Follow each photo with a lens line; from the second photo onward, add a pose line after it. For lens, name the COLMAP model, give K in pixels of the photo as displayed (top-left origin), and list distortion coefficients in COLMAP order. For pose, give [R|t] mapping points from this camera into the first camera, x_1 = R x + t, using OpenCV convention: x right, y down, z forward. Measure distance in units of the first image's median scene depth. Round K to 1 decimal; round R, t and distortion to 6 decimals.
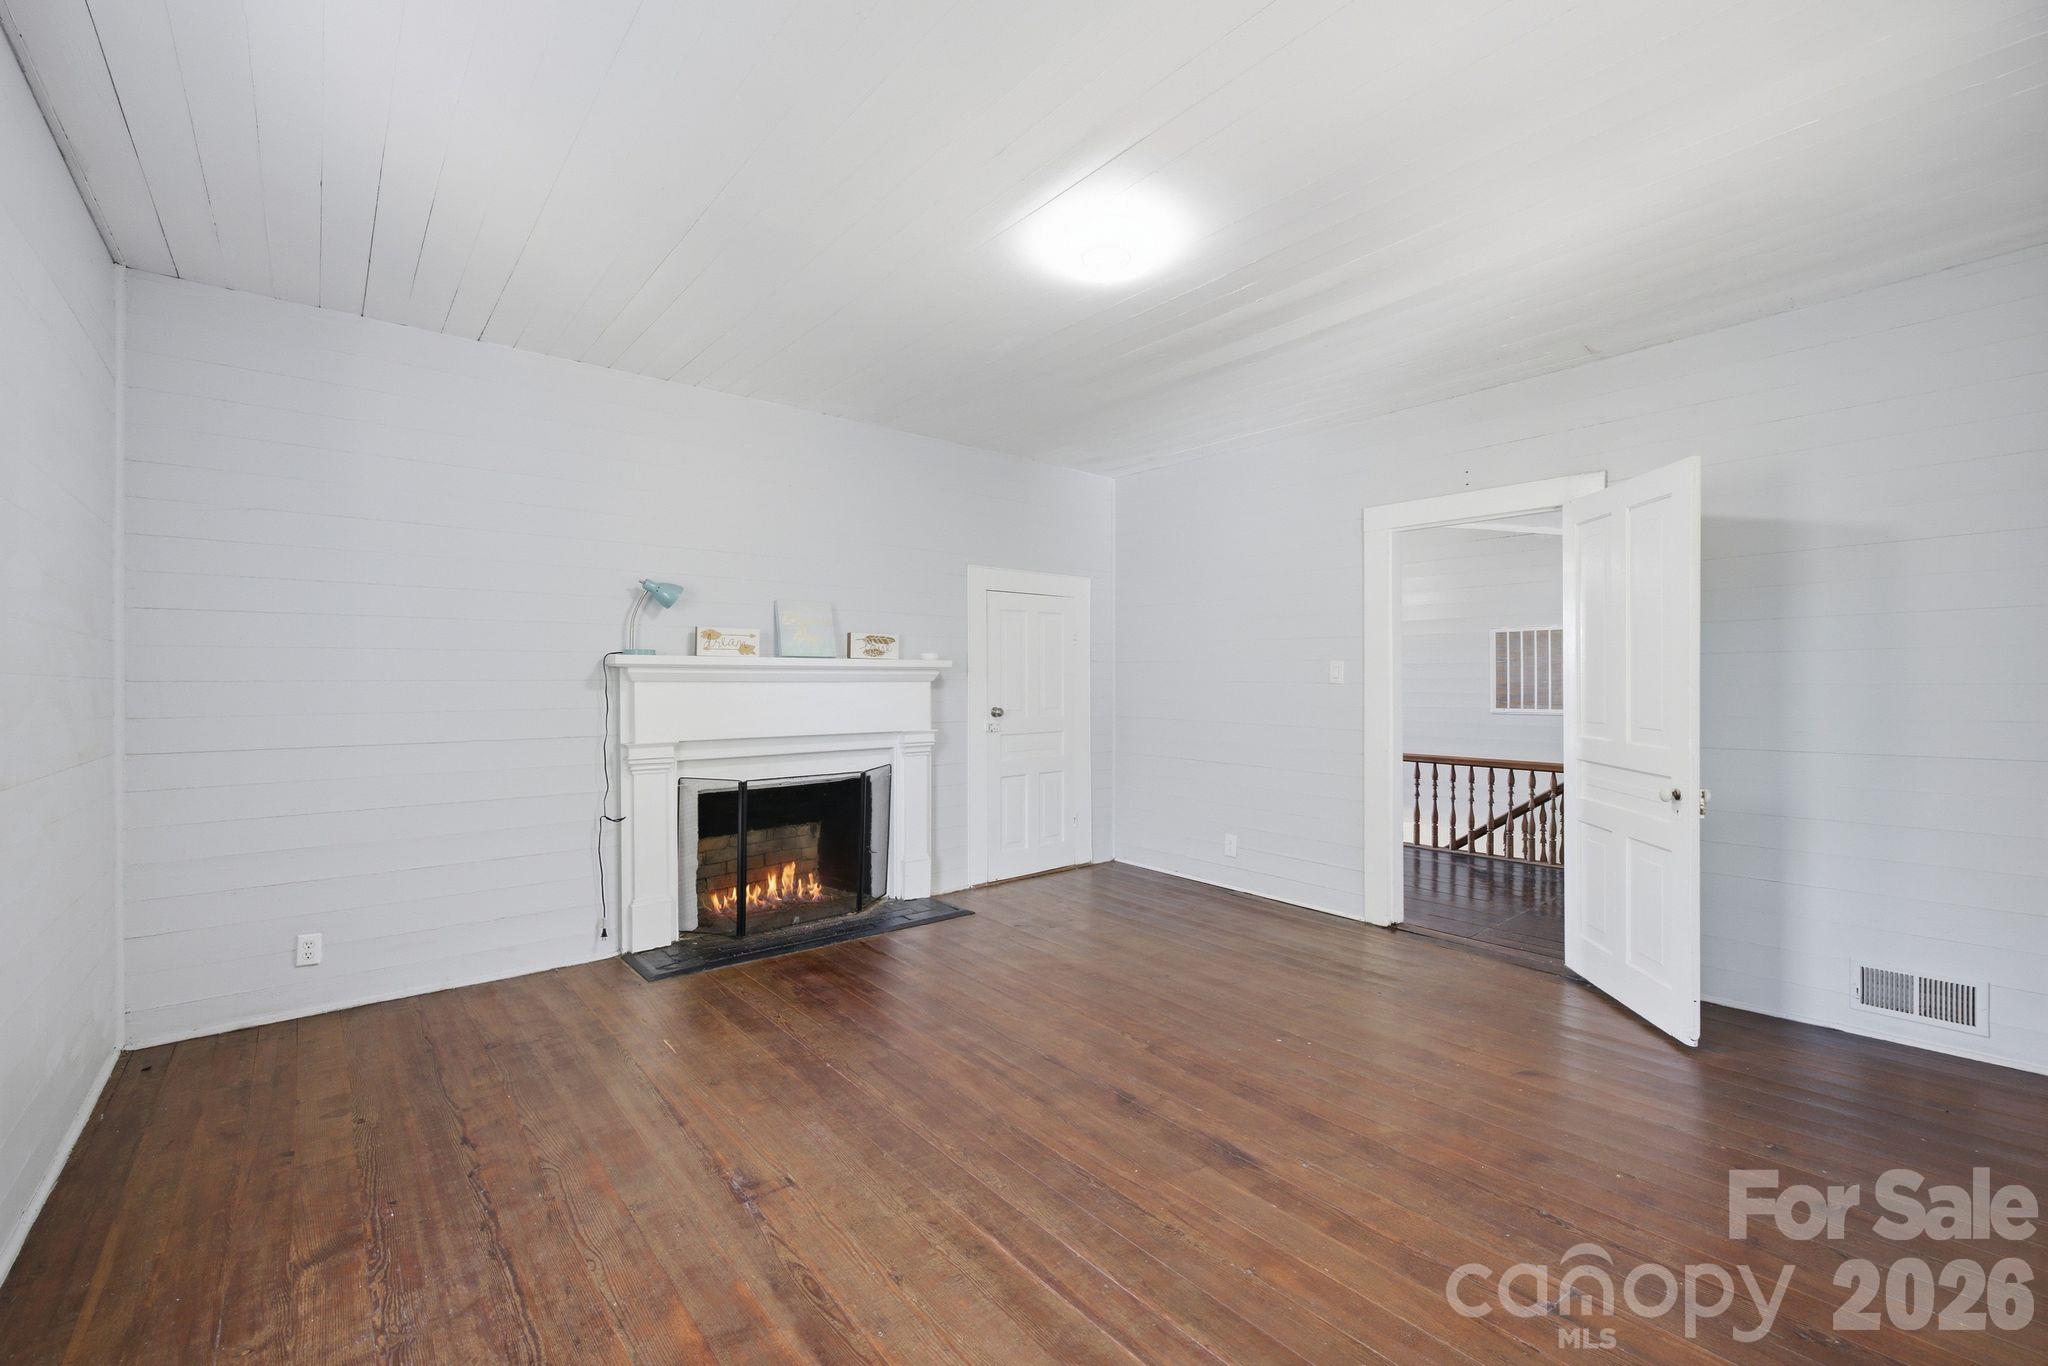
lens RADIAL K [[855.5, 0, 1024.0], [0, 855.5, 683.0], [0, 0, 1]] dist [0.000875, 0.000024]
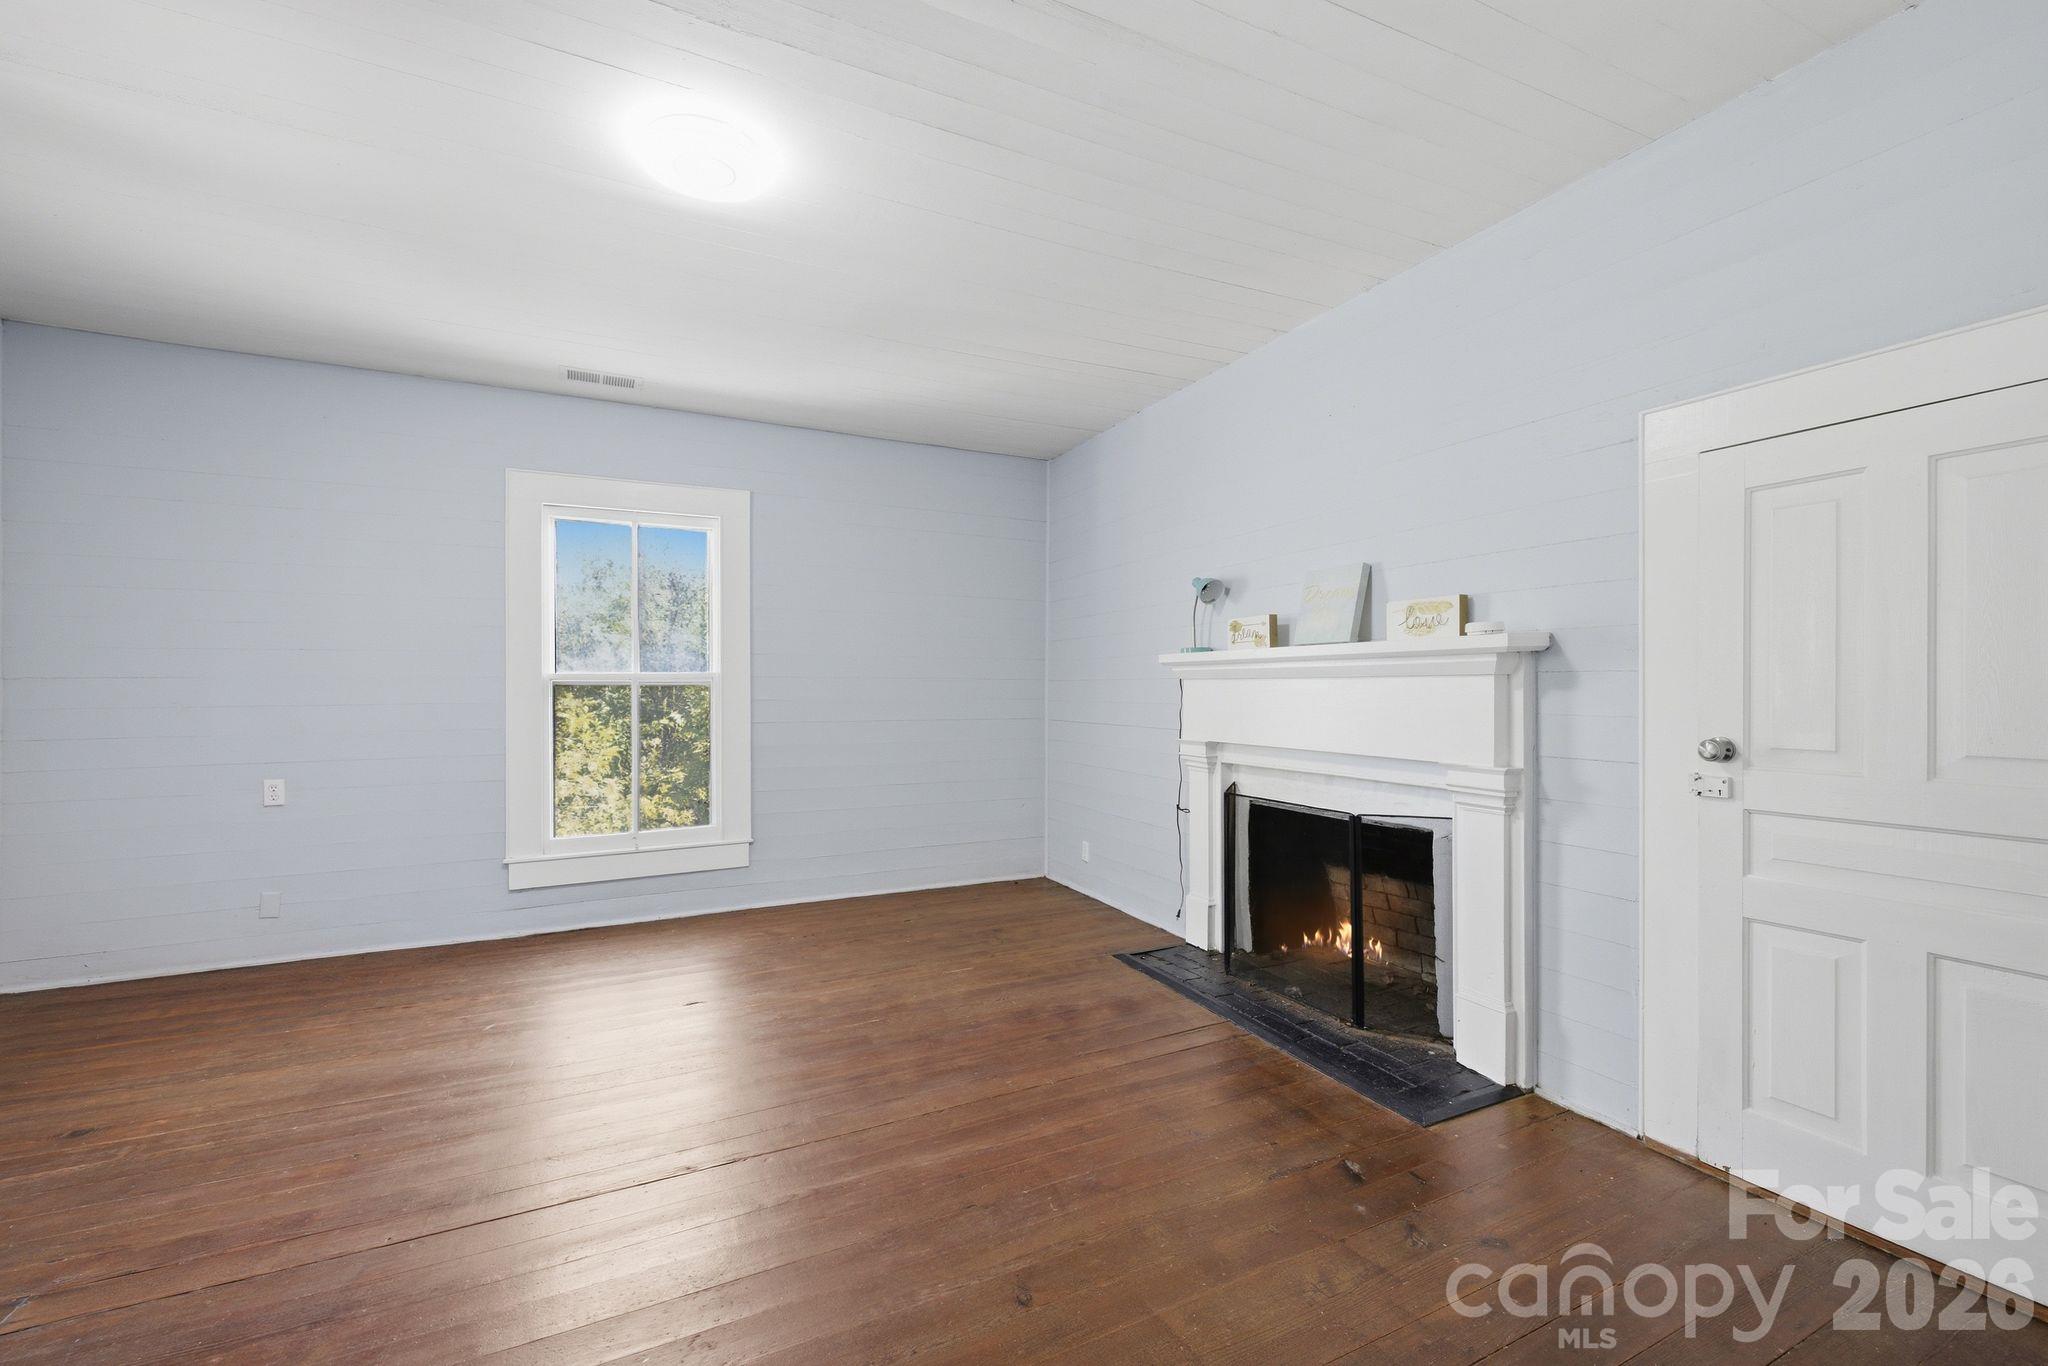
lens RADIAL K [[855.5, 0, 1024.0], [0, 855.5, 683.0], [0, 0, 1]] dist [0.000875, 0.000024]
pose [[-0.225628, -0.002074, -0.974211, 0.547625], [-0.003090, 0.999994, -0.001413, 0.005058], [0.974209, 0.002692, -0.225633, 0.964193]]
